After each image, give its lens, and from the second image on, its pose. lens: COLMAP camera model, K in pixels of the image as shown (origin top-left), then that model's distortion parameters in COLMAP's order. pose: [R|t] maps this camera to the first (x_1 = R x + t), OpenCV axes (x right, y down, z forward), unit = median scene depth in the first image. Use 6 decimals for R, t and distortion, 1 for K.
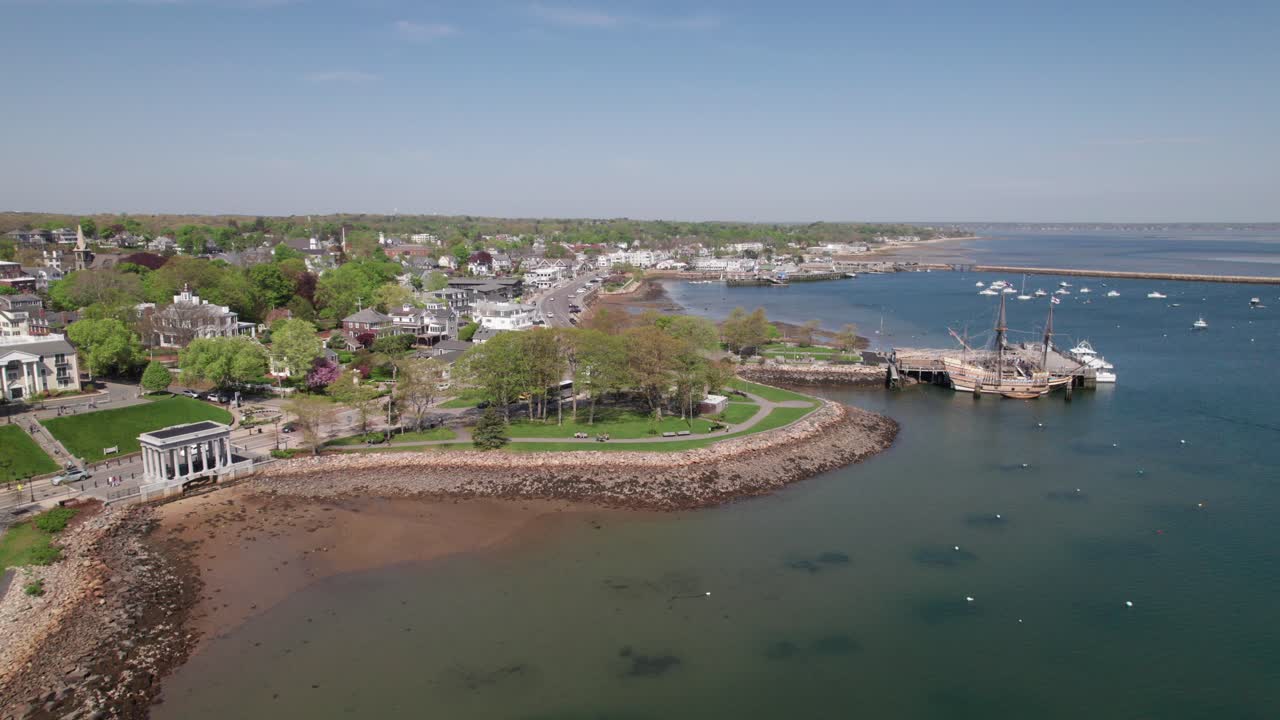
lens RADIAL K [[851.3, 0, 645.4], [0, 851.3, 363.1], [0, 0, 1]] dist [-0.040494, 0.003584]
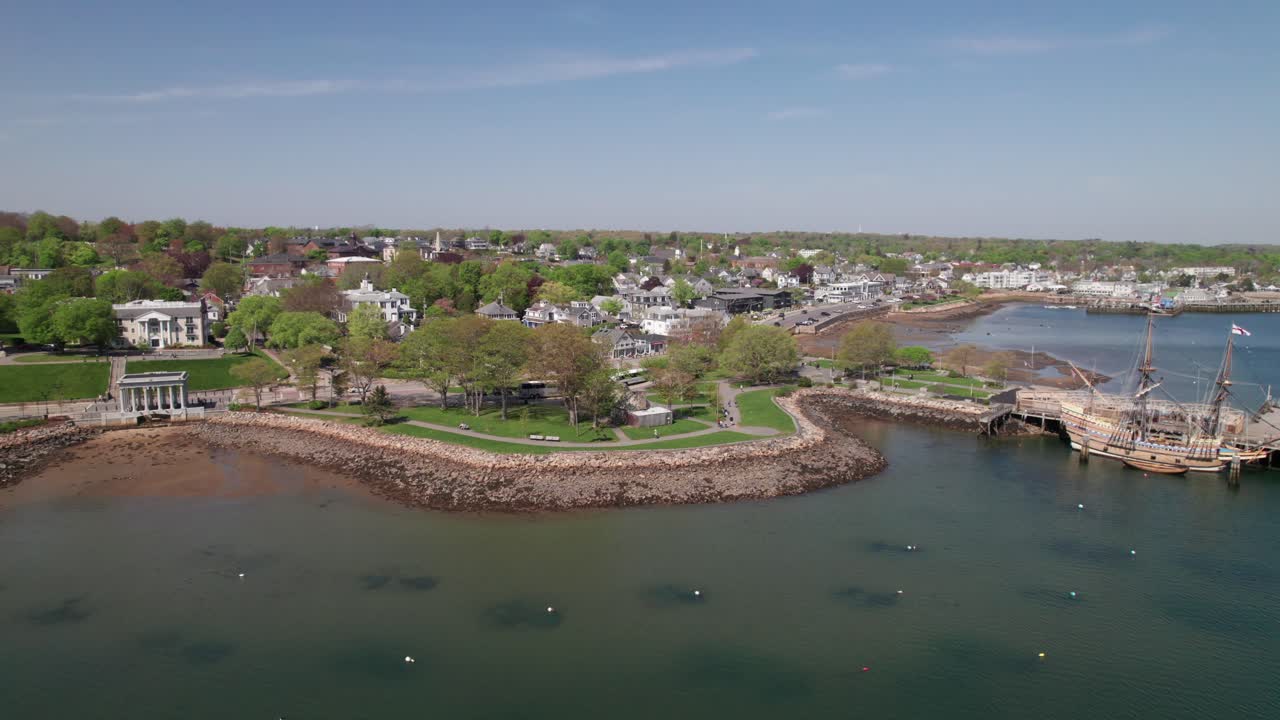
lens RADIAL K [[851.3, 0, 642.0], [0, 851.3, 360.1], [0, 0, 1]] dist [-0.040494, 0.003584]
pose [[0.835337, 0.079484, -0.543961, 0.601166], [-0.095634, 0.995416, -0.001410, -0.009053], [0.541355, 0.053199, 0.839109, 0.279230]]
